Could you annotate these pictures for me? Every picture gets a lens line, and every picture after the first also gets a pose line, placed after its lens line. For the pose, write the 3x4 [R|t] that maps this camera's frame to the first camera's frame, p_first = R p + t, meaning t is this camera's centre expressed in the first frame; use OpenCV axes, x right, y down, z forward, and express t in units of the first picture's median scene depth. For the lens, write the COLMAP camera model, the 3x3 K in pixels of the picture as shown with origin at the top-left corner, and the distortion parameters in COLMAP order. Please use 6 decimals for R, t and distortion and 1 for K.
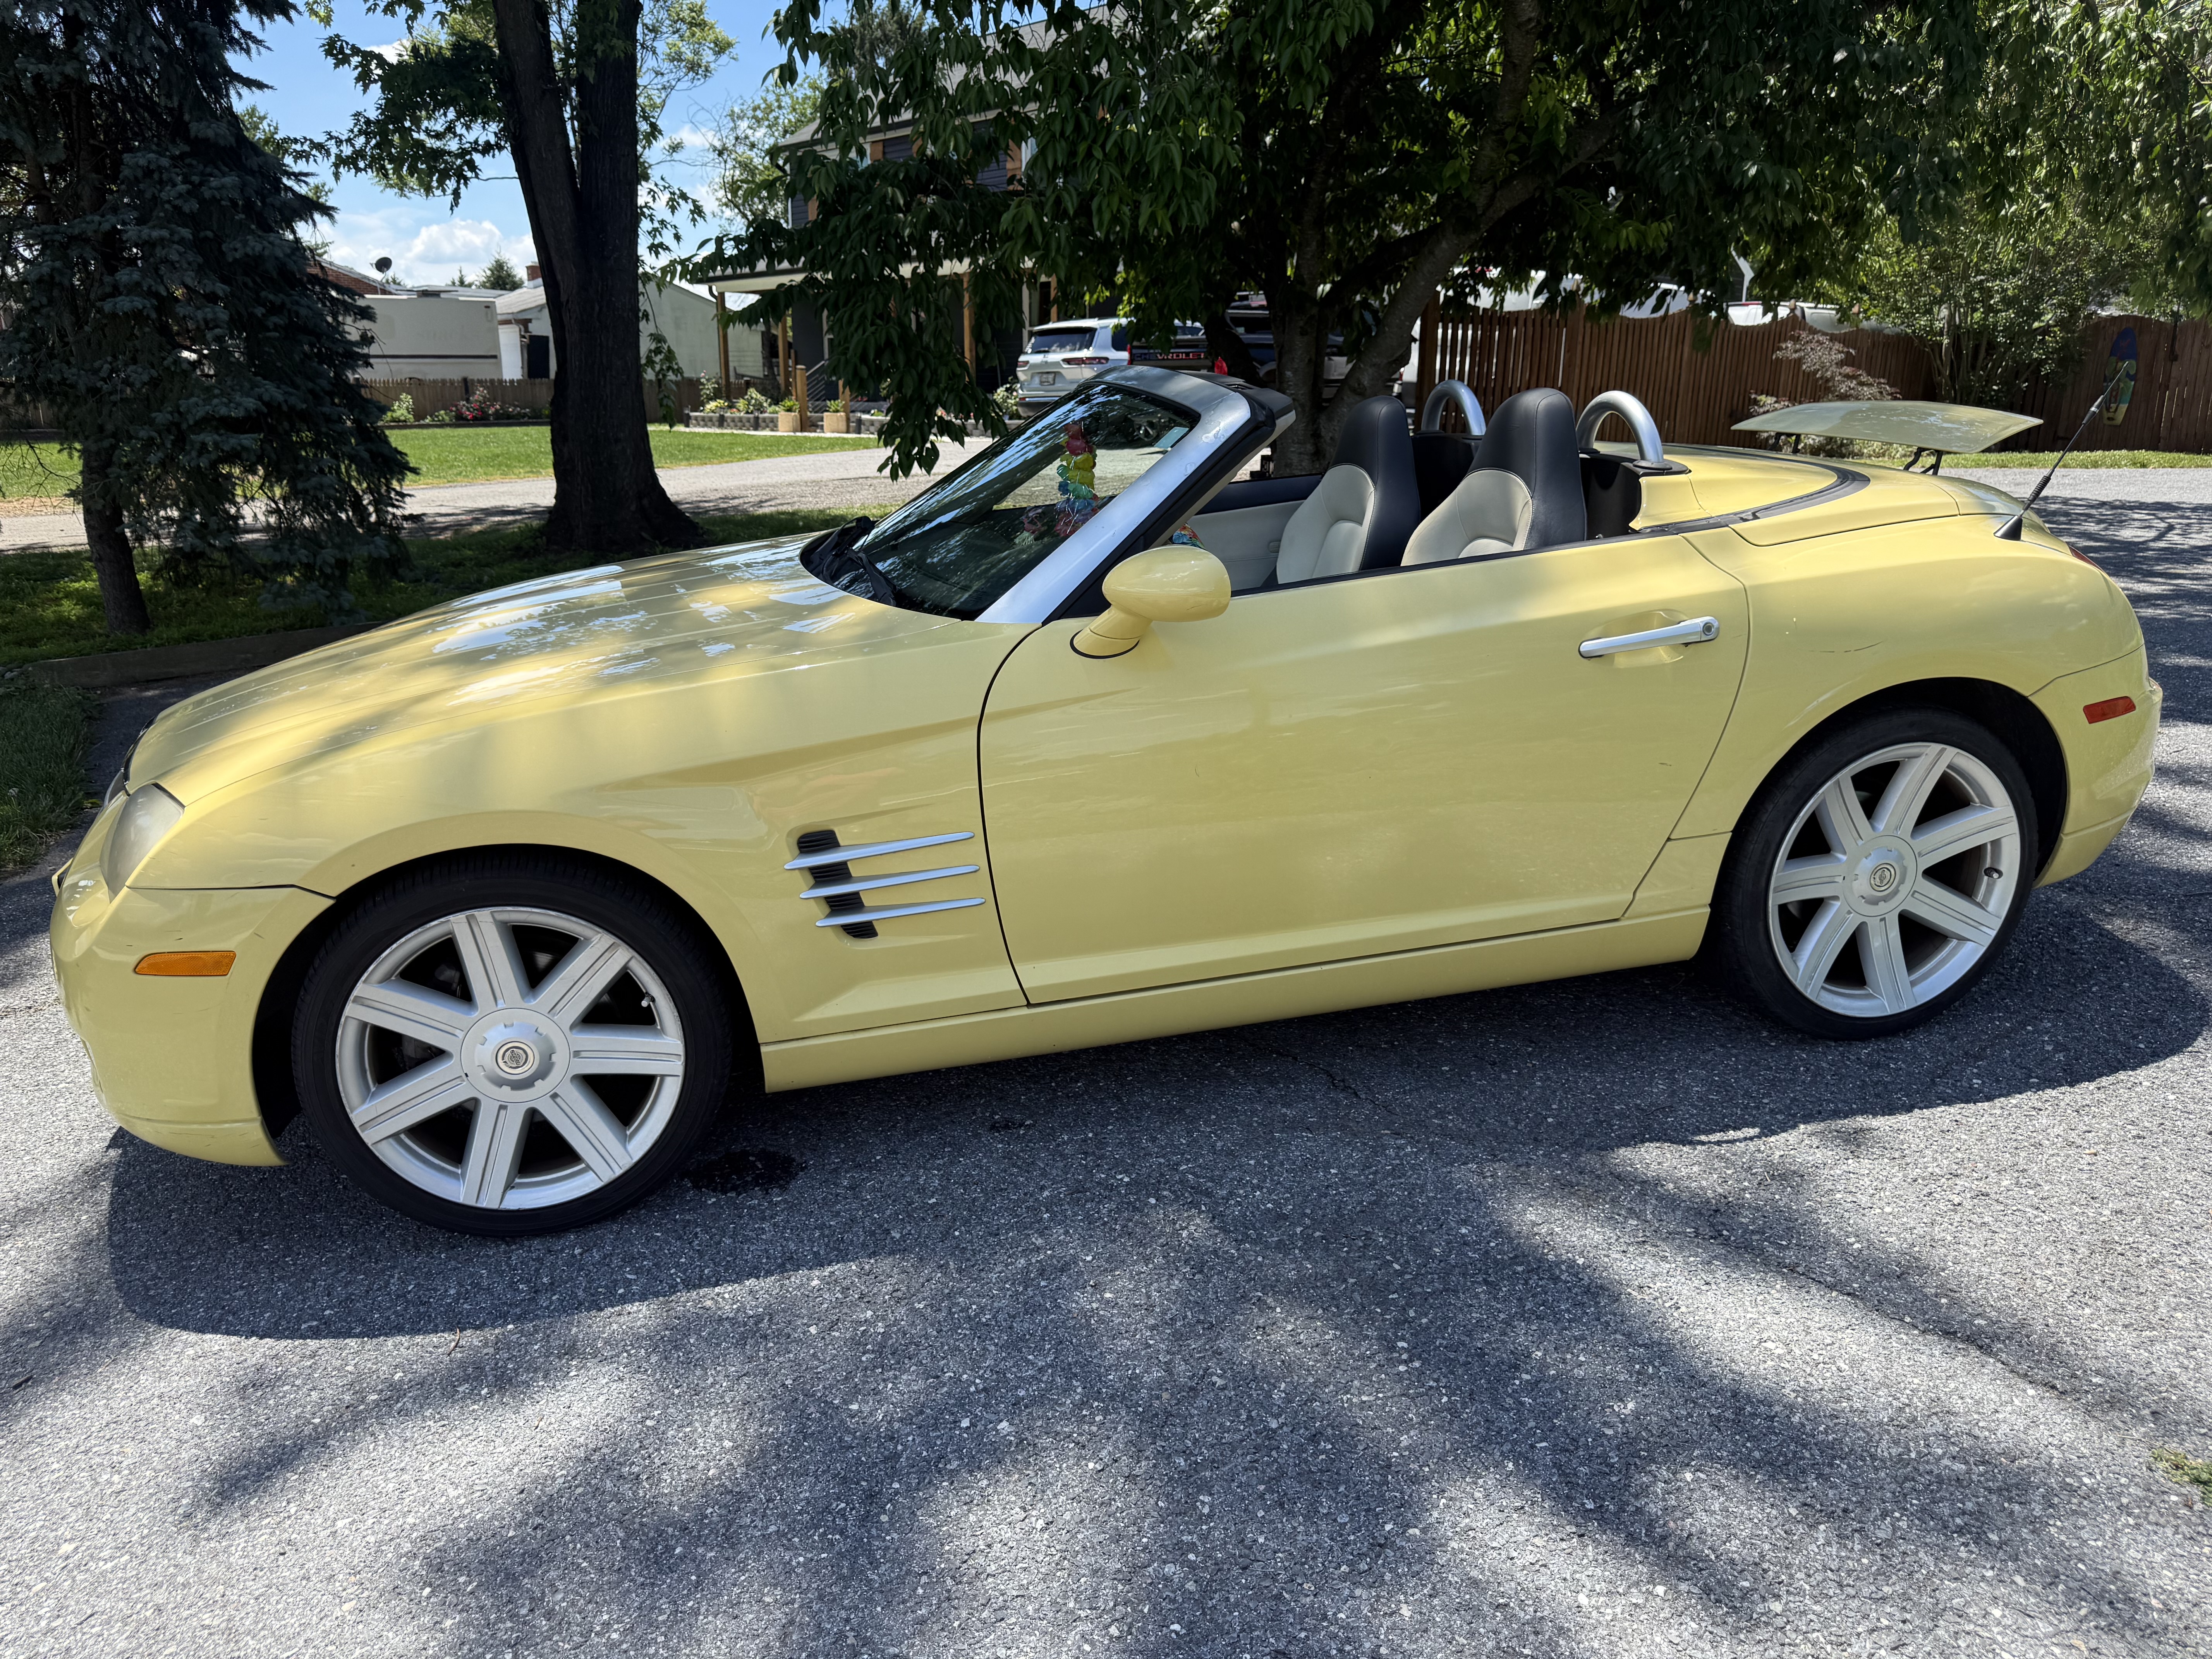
lens RADIAL K [[1550.2, 0, 1110.8], [0, 1550.2, 824.6], [0, 0, 1]] dist [0.006558, -0.008249]
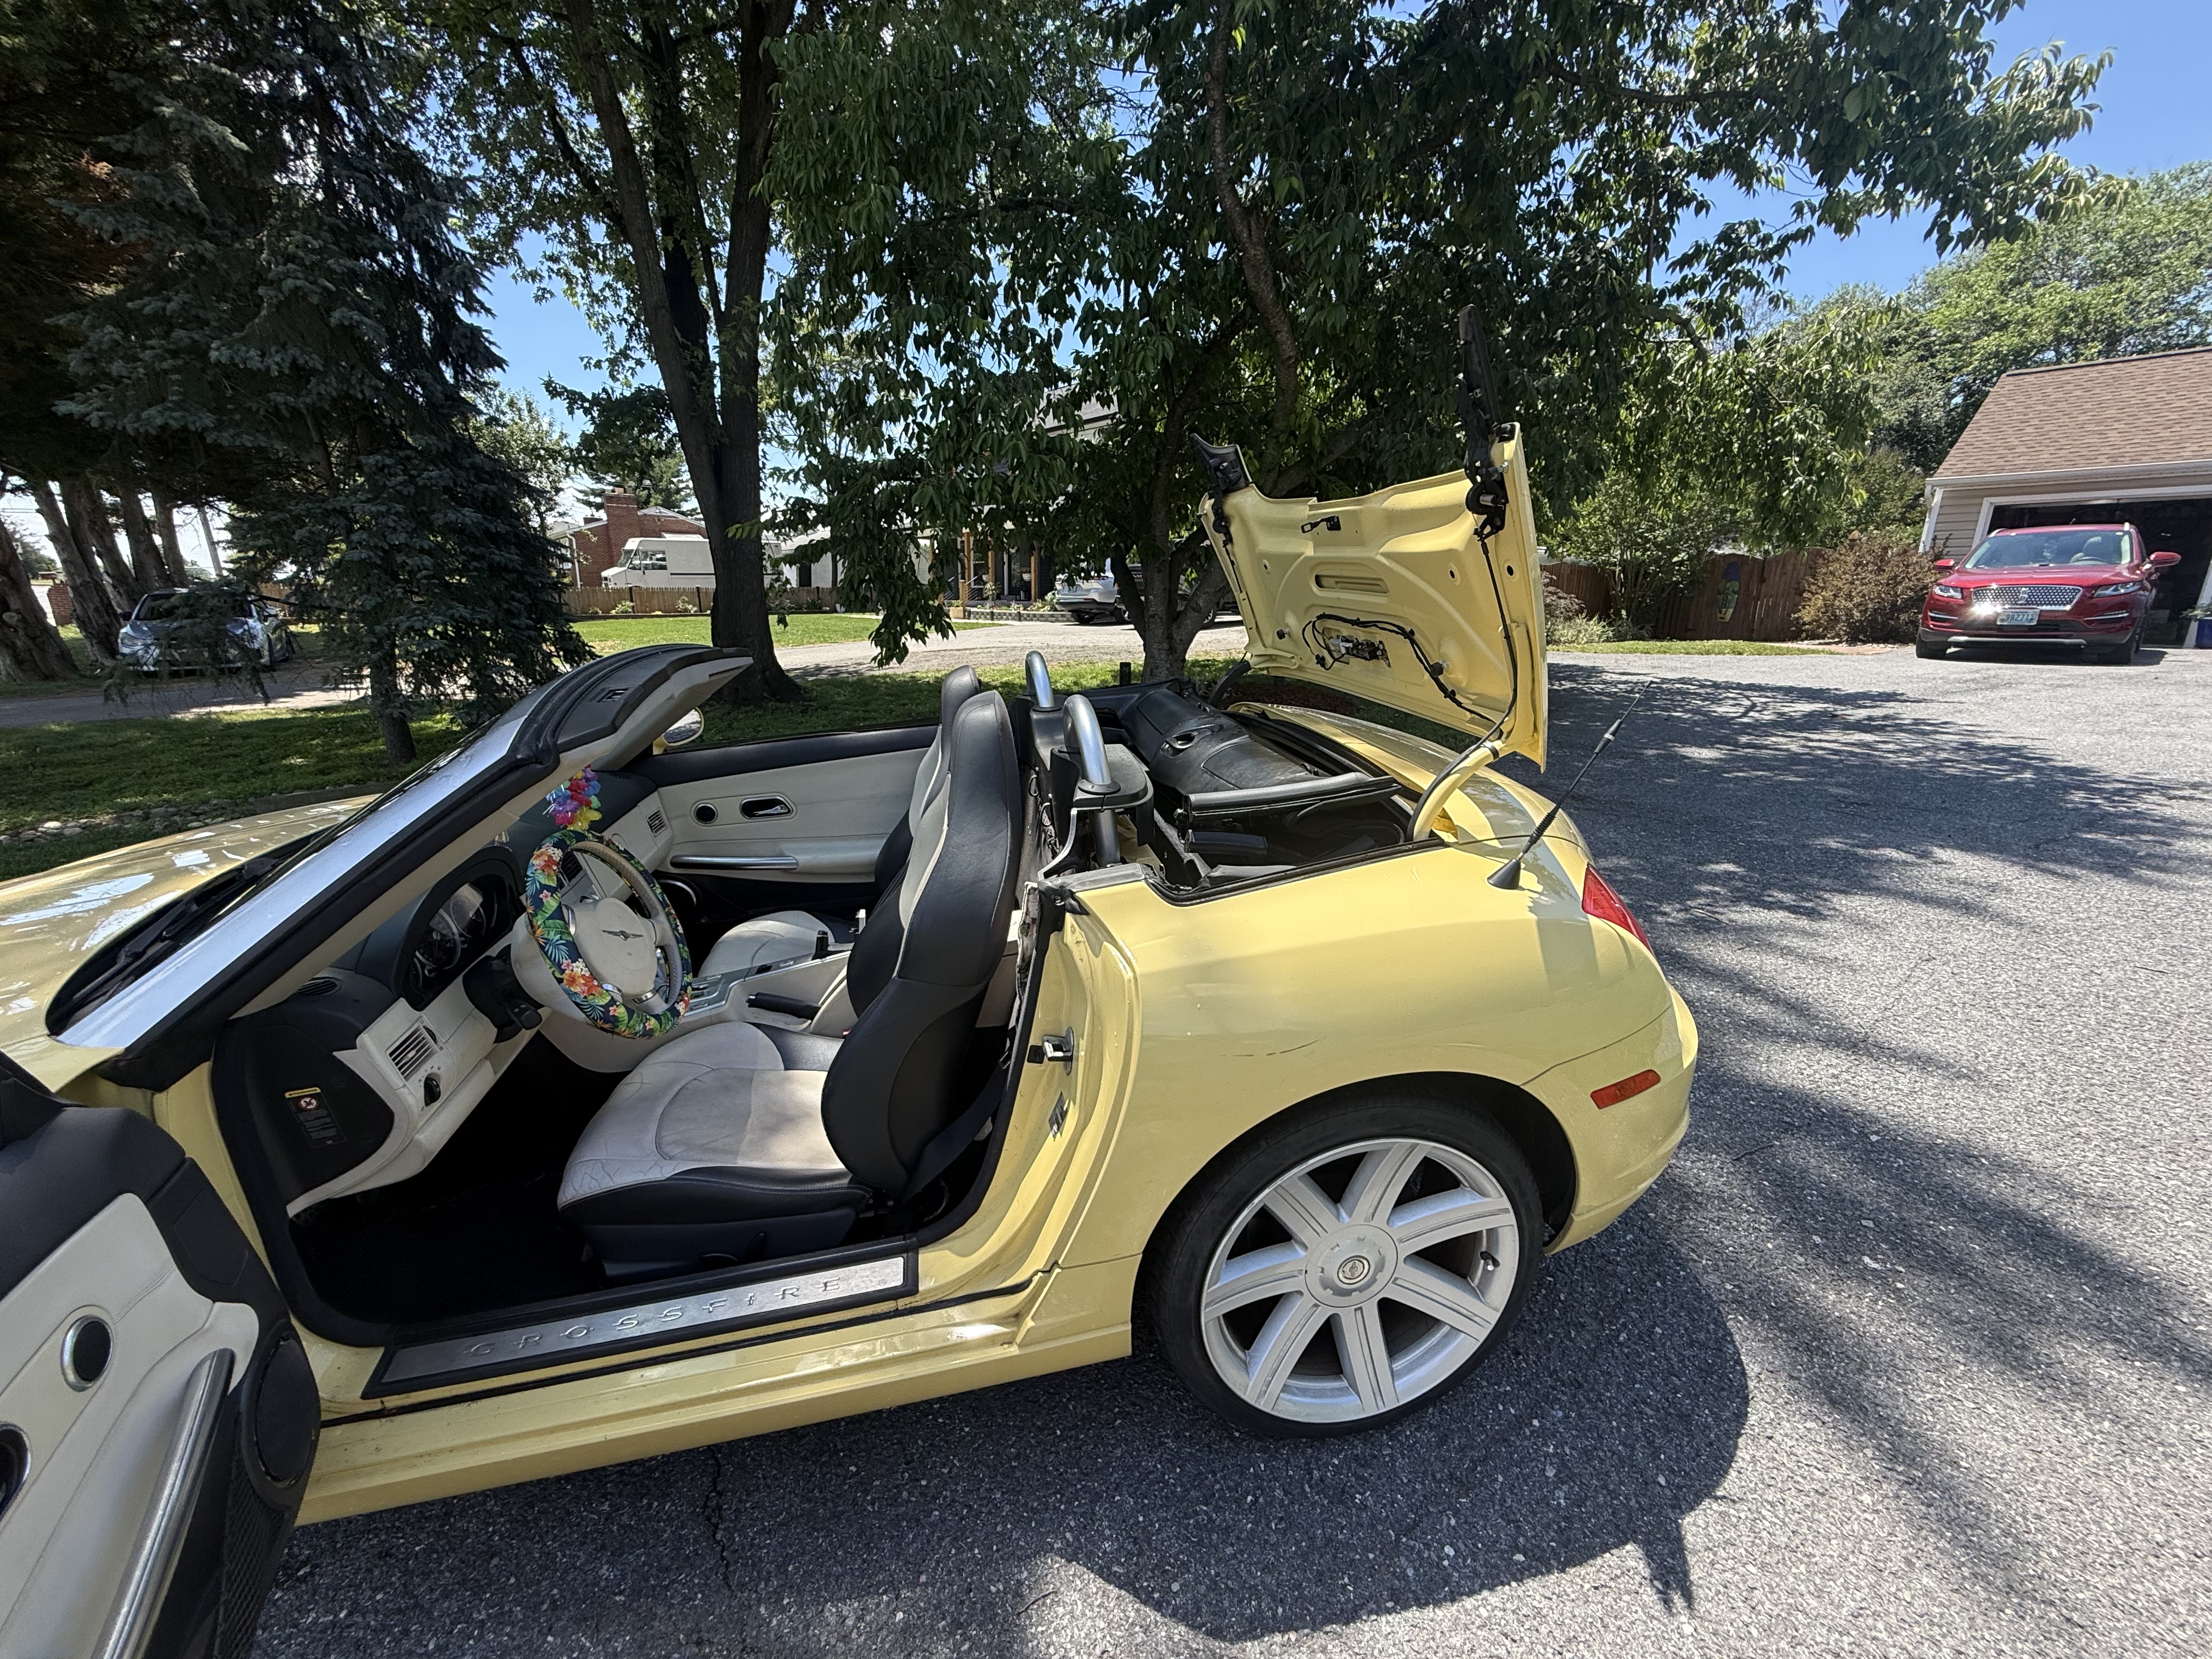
lens RADIAL K [[863.4, 0, 1102.9], [0, 863.4, 826.1], [0, 0, 1]] dist [0.000787, 0.000090]
pose [[0.998475, 0.018058, -0.052173, 0.412261], [-0.018367, 0.999816, -0.005459, -0.224763], [0.052065, 0.006409, 0.998623, 0.558102]]
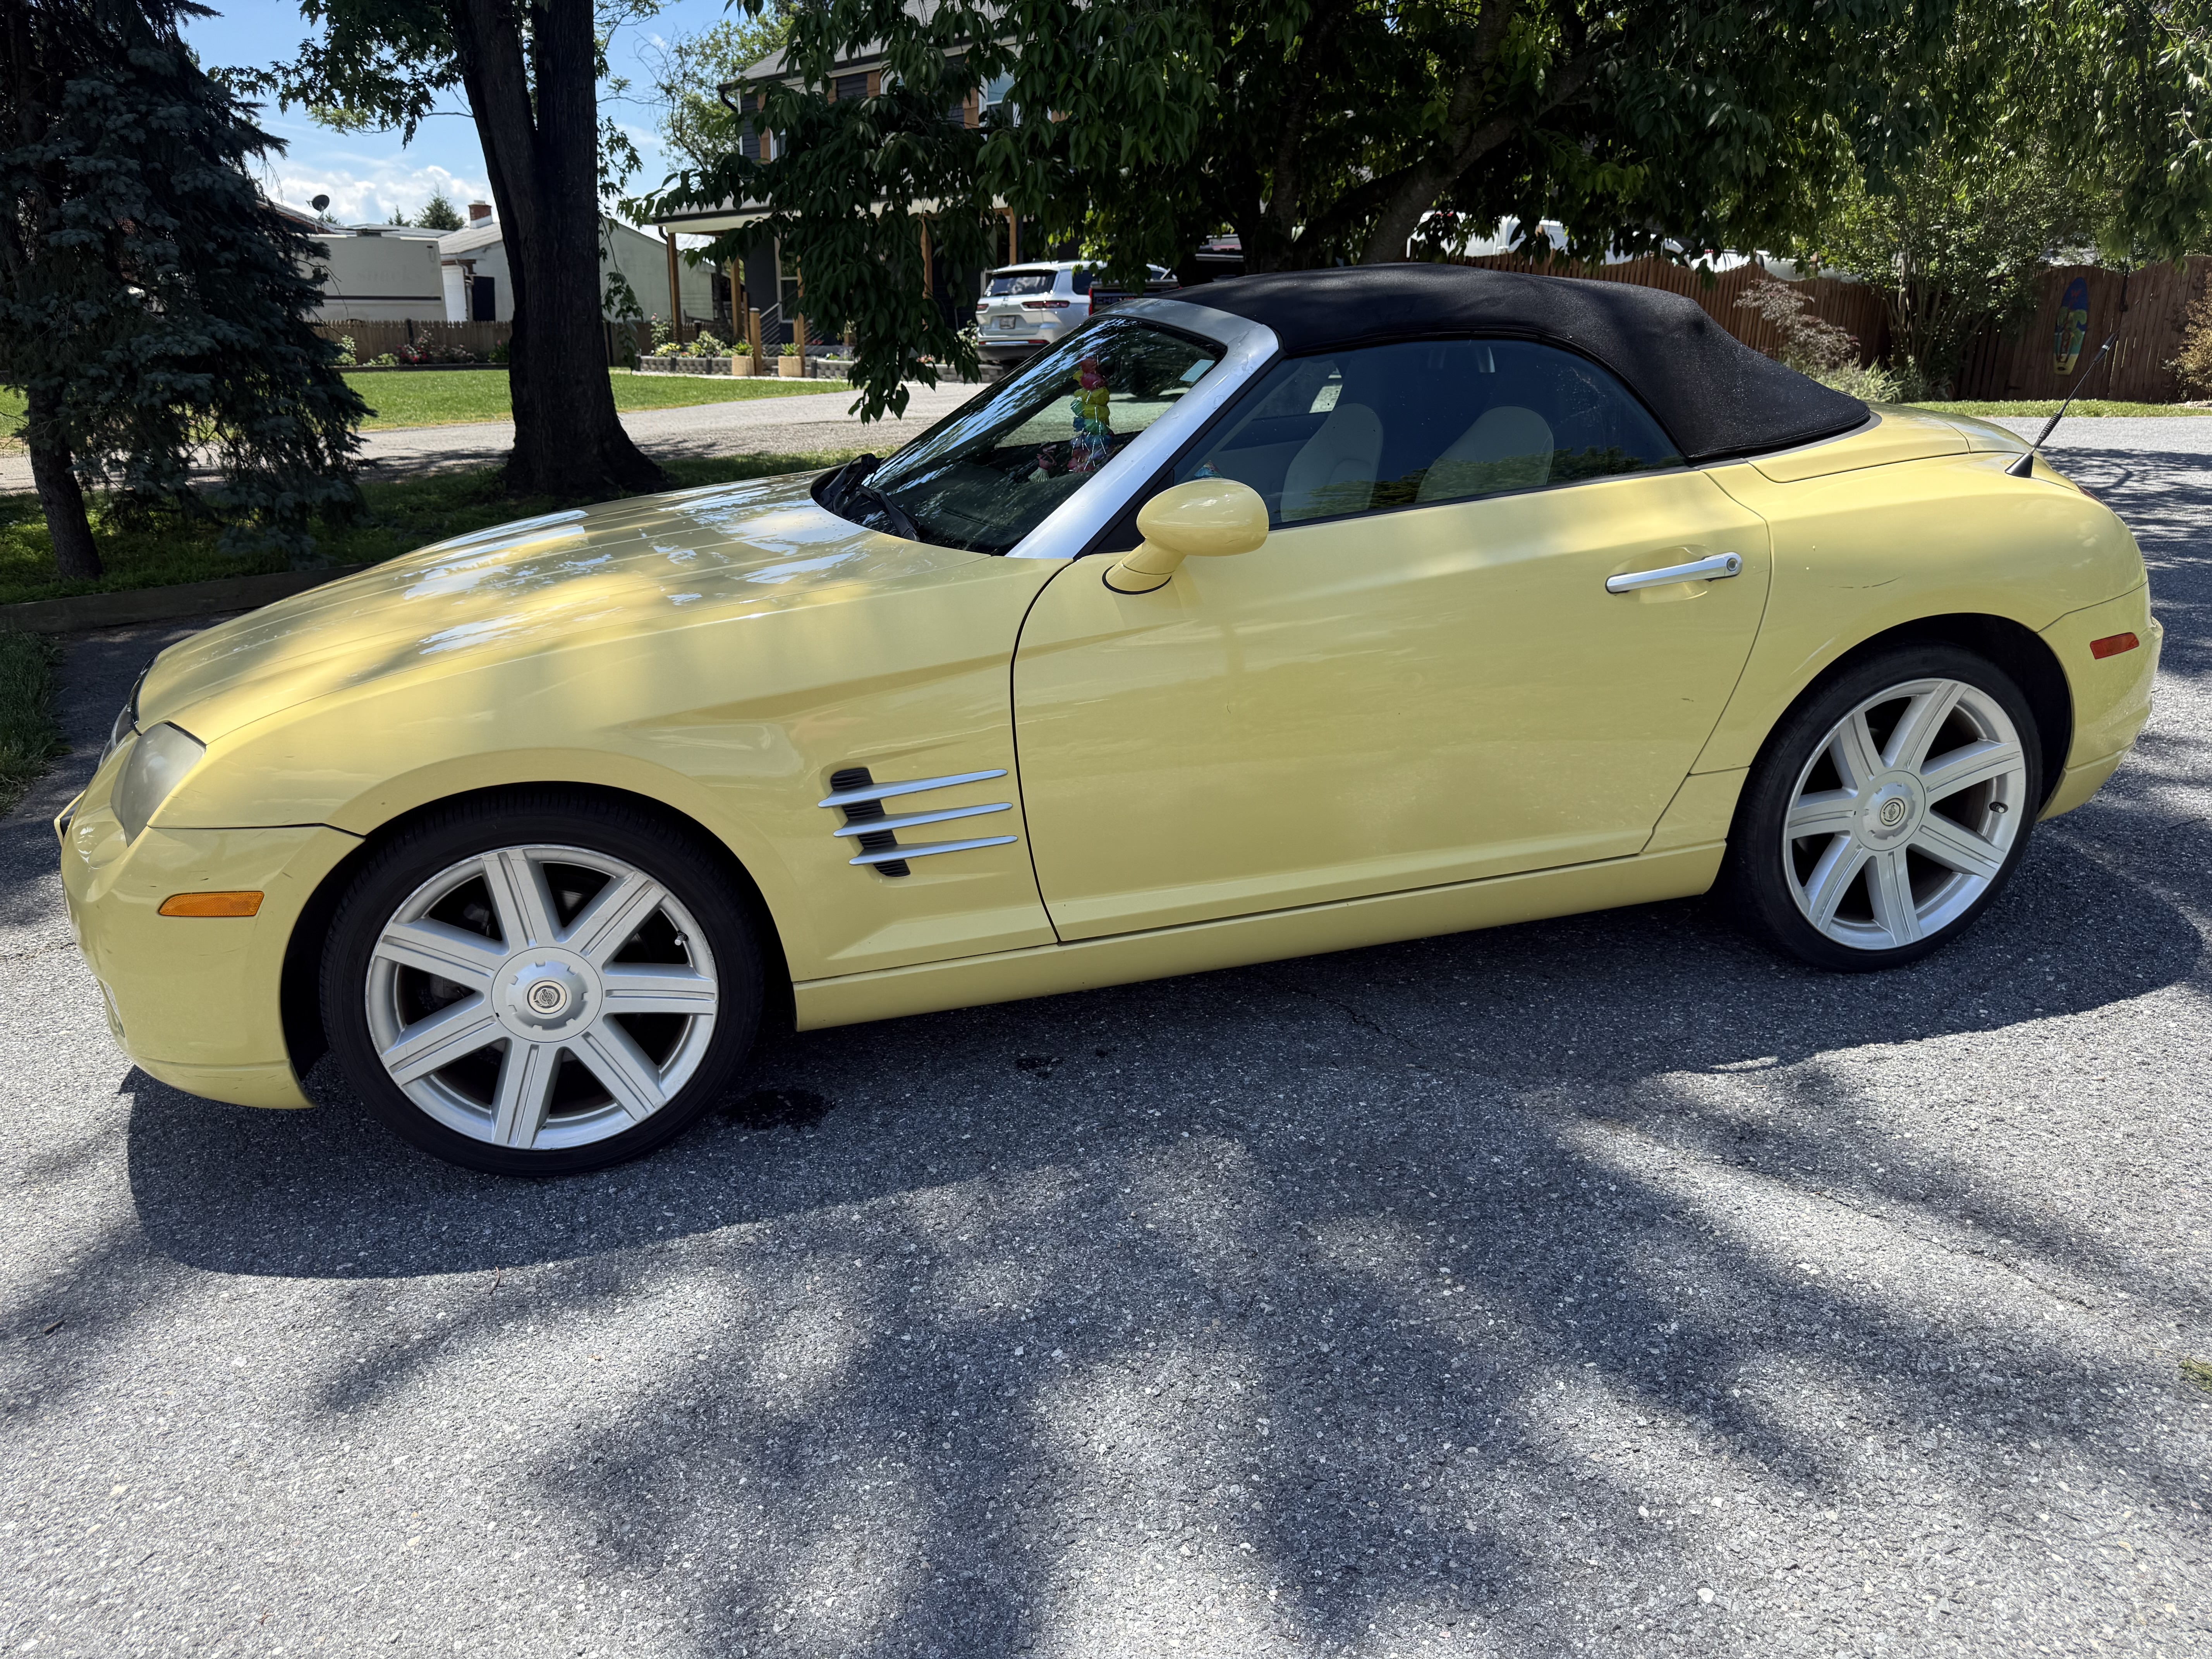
lens RADIAL K [[1550.6, 0, 1111.1], [0, 1550.6, 816.1], [0, 0, 1]] dist [0.006642, -0.007891]
pose [[0.999548, -0.004359, 0.029735, -0.046905], [0.003573, 0.999645, 0.026419, 0.008741], [-0.029839, -0.026301, 0.999209, 0.001517]]
